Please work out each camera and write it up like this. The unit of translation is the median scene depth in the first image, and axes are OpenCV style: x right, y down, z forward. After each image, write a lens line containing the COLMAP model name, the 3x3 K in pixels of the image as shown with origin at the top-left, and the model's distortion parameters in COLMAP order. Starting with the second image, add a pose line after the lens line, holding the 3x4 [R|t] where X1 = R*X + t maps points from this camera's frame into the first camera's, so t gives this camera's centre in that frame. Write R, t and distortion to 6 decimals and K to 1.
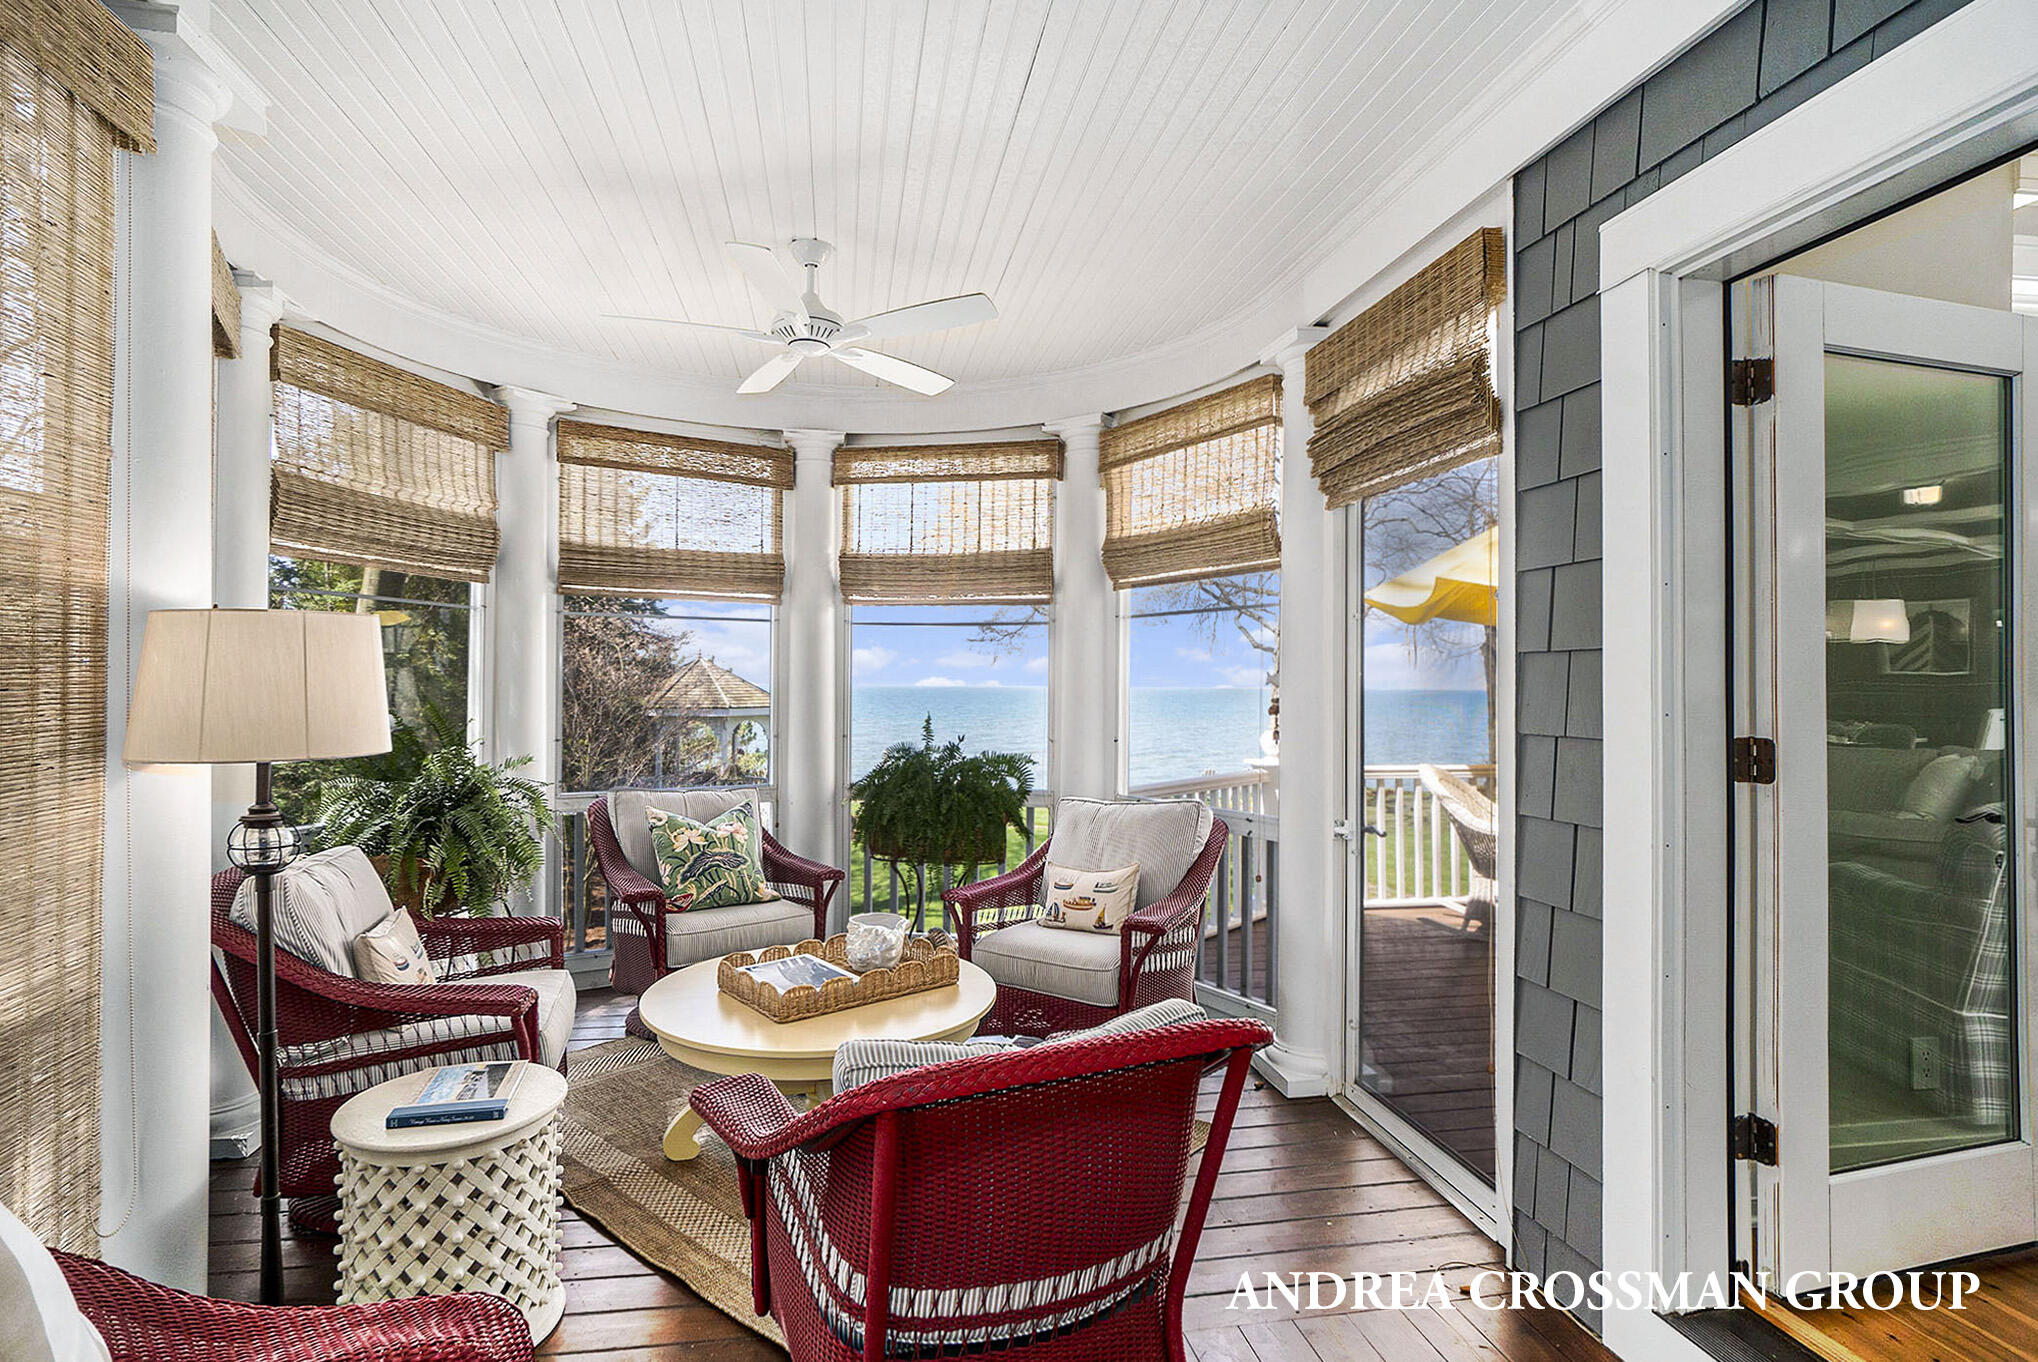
lens RADIAL K [[1003.9, 0, 1018.1], [0, 1003.9, 682.1], [0, 0, 1]] dist [-0.001097, -0.000300]
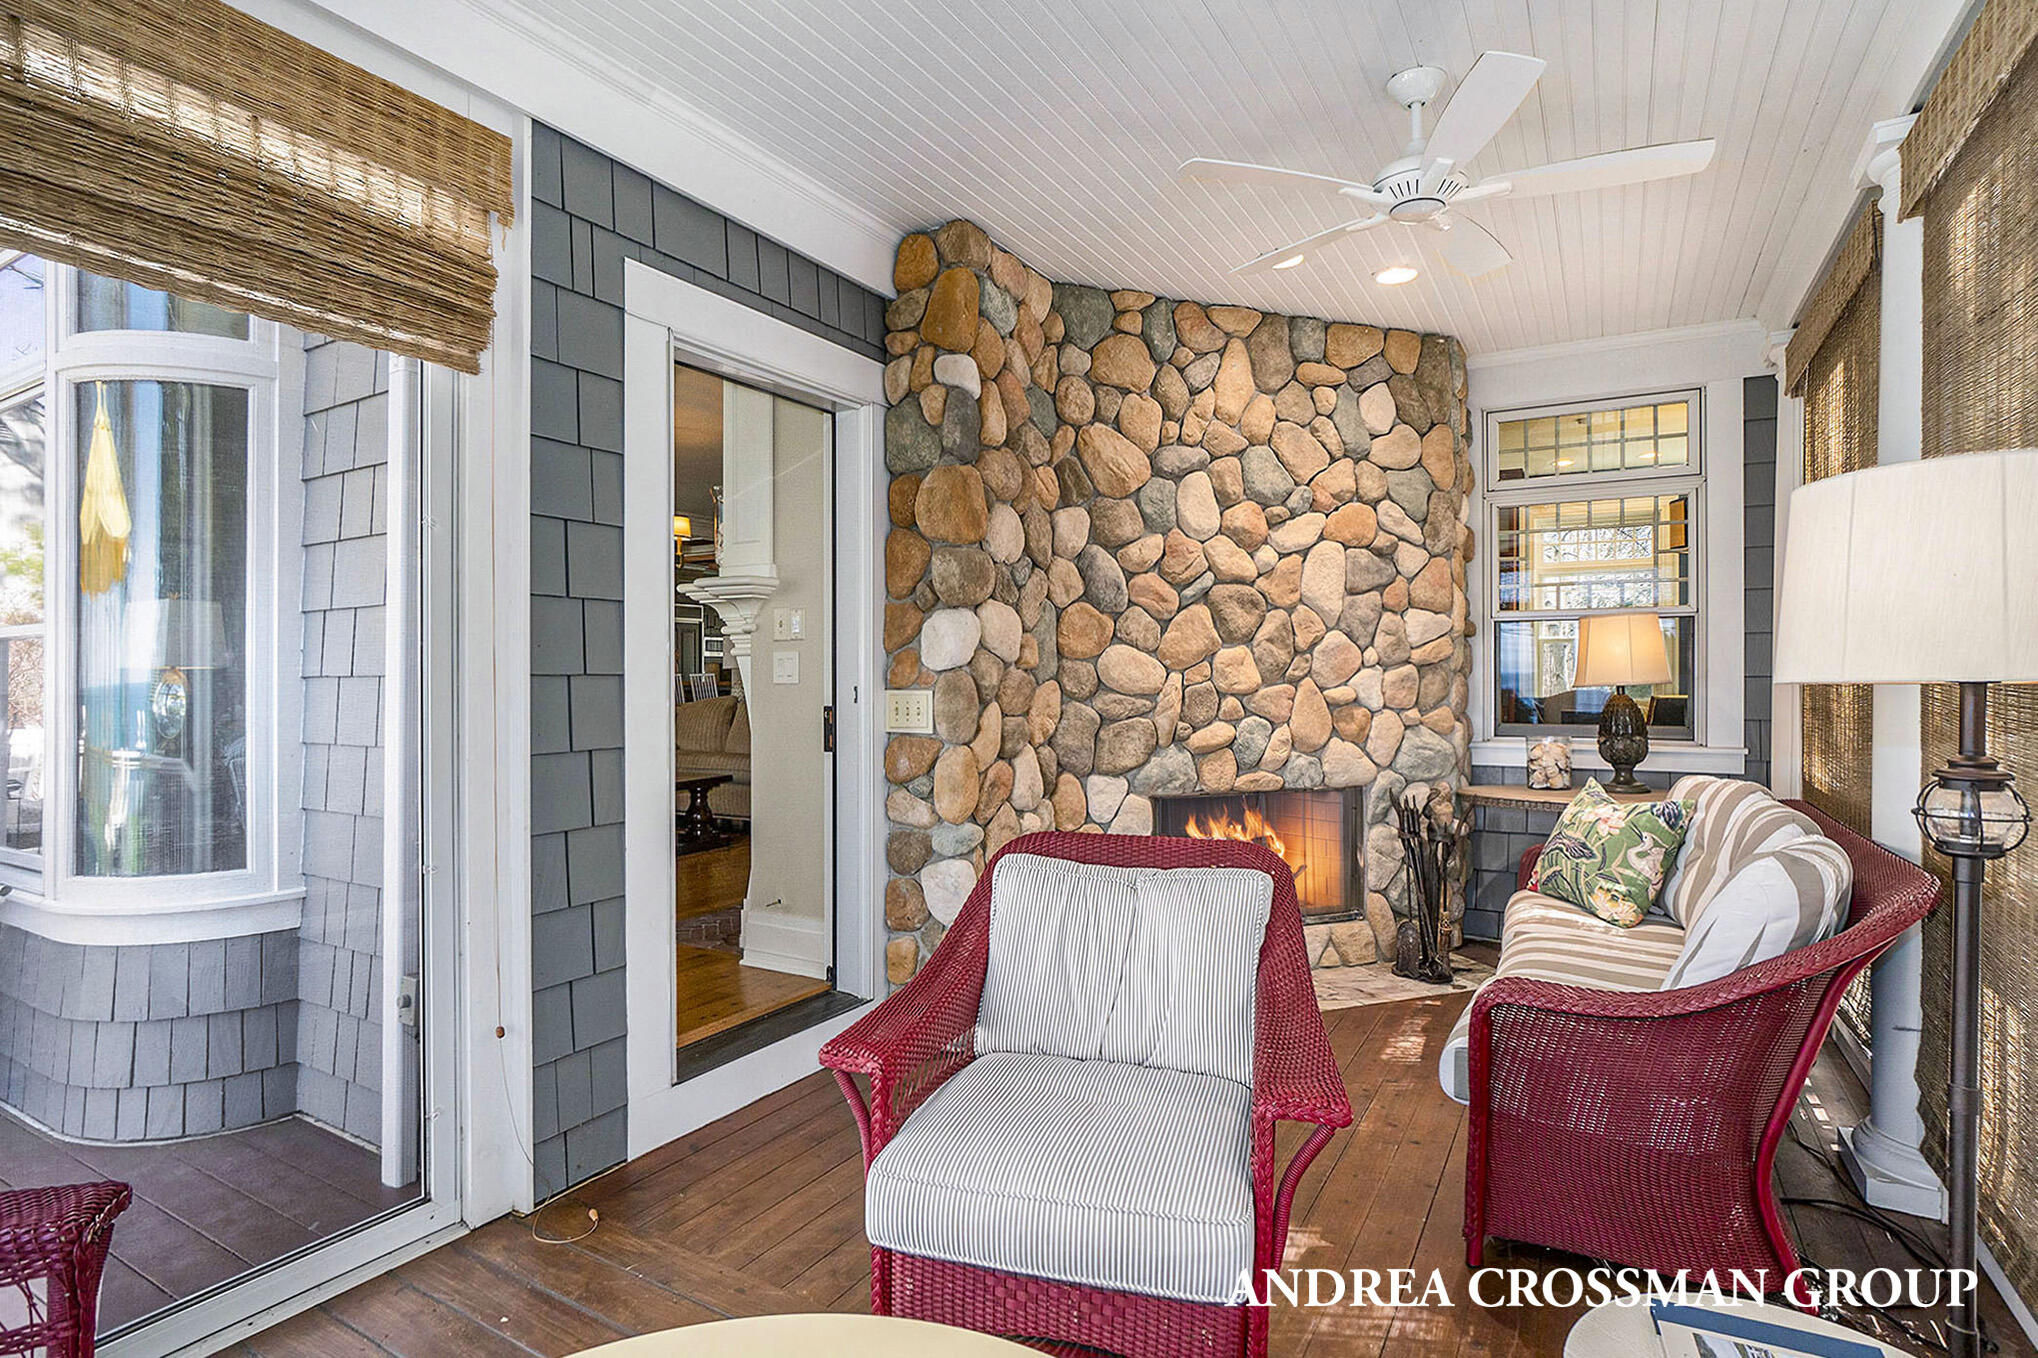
lens RADIAL K [[1003.9, 0, 1020.5], [0, 1003.9, 675.8], [0, 0, 1]] dist [-0.001097, -0.000300]
pose [[-0.756699, -0.006300, 0.653733, -0.564834], [-0.002657, 0.999975, 0.006562, 0.049260], [-0.653758, 0.003228, -0.756697, 1.519761]]
